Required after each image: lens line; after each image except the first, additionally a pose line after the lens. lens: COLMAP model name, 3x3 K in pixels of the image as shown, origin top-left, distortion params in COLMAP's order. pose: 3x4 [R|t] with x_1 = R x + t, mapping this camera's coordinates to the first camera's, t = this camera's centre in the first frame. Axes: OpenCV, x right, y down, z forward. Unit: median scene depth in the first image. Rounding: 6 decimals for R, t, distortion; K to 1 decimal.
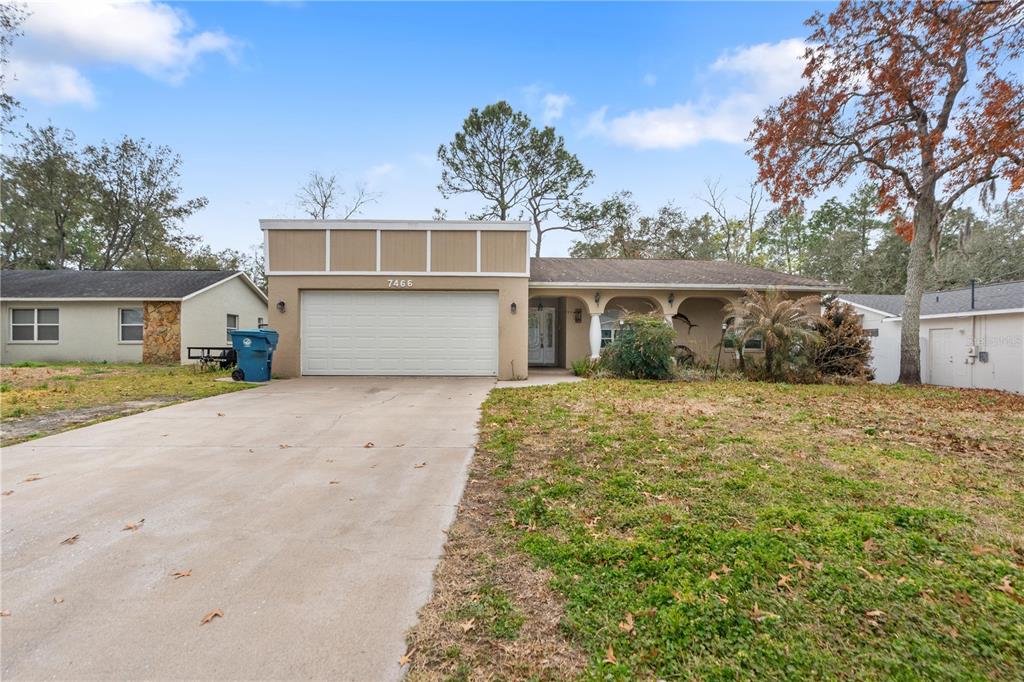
lens RADIAL K [[460.3, 0, 510.2], [0, 460.3, 346.7], [0, 0, 1]] dist [0.000938, 0.000763]
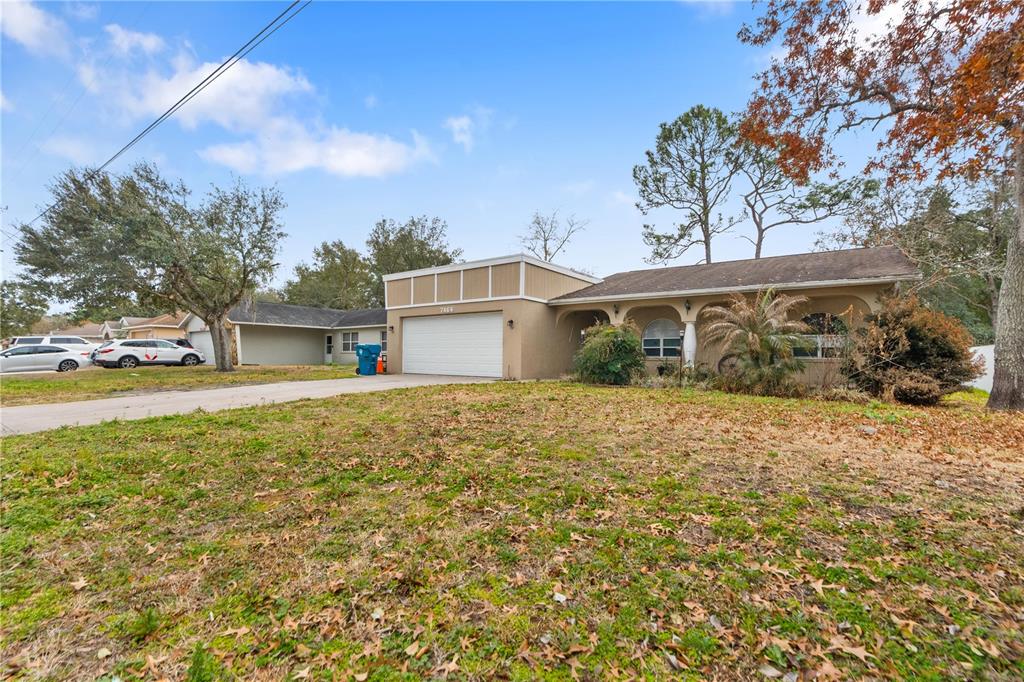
lens RADIAL K [[460.3, 0, 510.2], [0, 460.3, 346.7], [0, 0, 1]] dist [0.000938, 0.000763]
pose [[0.797654, -0.009157, -0.603046, 0.547443], [-0.006530, 0.999695, -0.023818, 0.006466], [0.603081, 0.022936, 0.797350, -0.010339]]
